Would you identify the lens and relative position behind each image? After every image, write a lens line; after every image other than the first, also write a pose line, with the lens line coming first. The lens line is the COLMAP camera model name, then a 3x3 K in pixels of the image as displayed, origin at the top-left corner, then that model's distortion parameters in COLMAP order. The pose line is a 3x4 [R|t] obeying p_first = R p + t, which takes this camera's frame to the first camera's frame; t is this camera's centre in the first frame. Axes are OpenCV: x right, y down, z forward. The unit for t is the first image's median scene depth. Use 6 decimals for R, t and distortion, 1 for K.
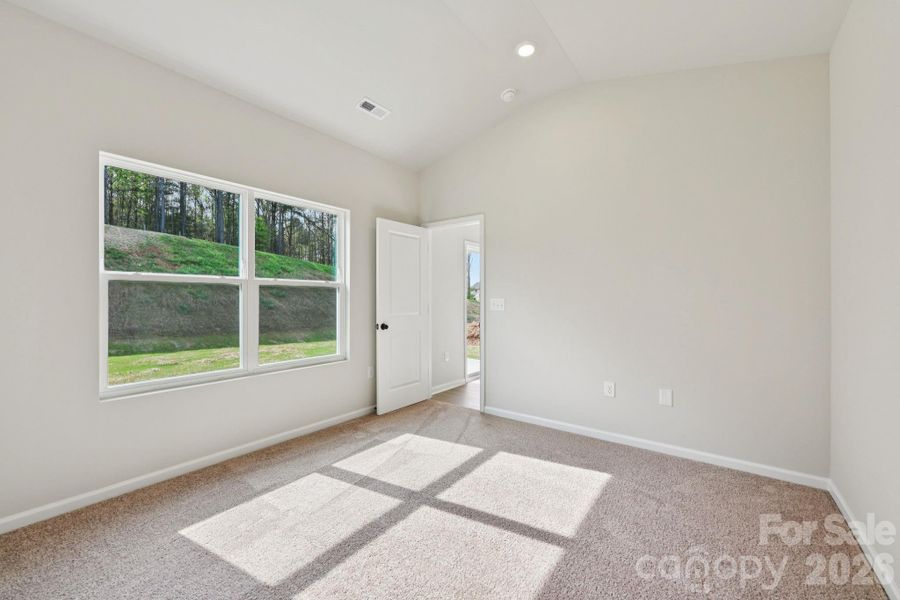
lens RADIAL K [[353.2, 0, 446.0], [0, 353.2, 298.1], [0, 0, 1]] dist [0.000037, -0.000036]
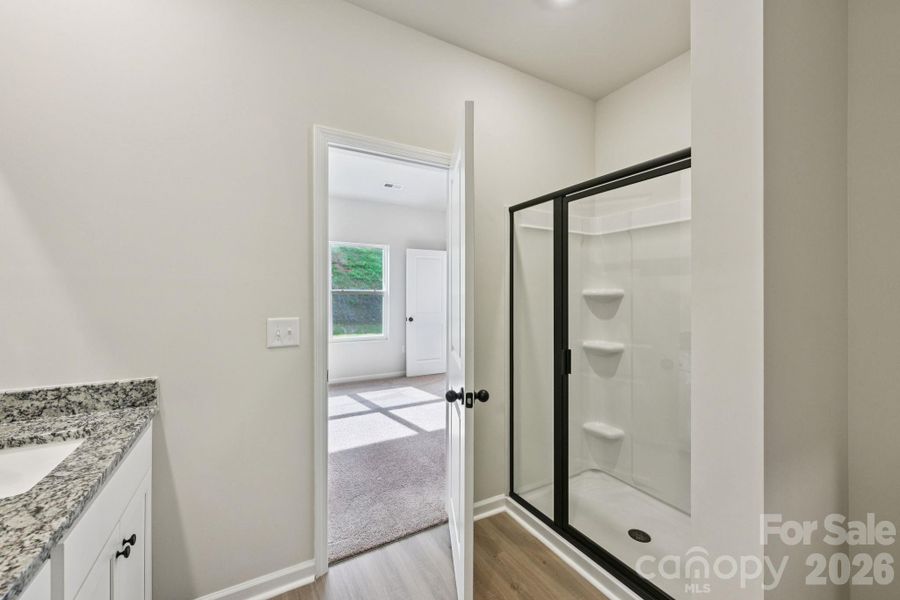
lens RADIAL K [[353.2, 0, 446.0], [0, 353.2, 298.1], [0, 0, 1]] dist [0.000037, -0.000036]
pose [[0.918634, 0.010403, -0.394973, 0.581950], [-0.006383, 0.999914, 0.011491, -0.031798], [0.395059, -0.008035, 0.918621, -0.346452]]
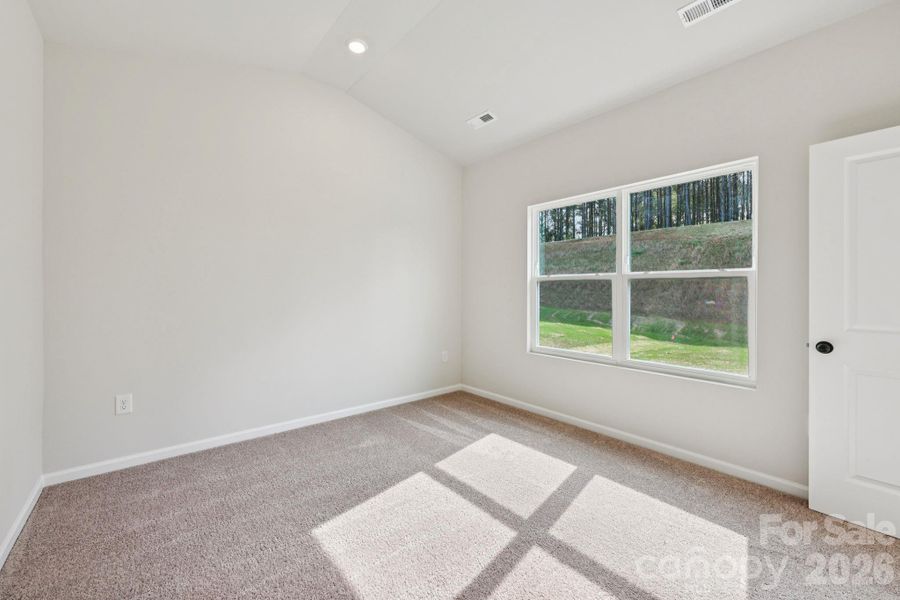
lens RADIAL K [[357.4, 0, 451.3], [0, 357.4, 296.8], [0, 0, 1]] dist [0.000781, 0.000080]
pose [[-0.203649, 0.015587, -0.978920, 0.471106], [-0.002334, 0.999863, 0.016406, -0.003031], [0.979041, 0.005625, -0.203584, 0.587916]]
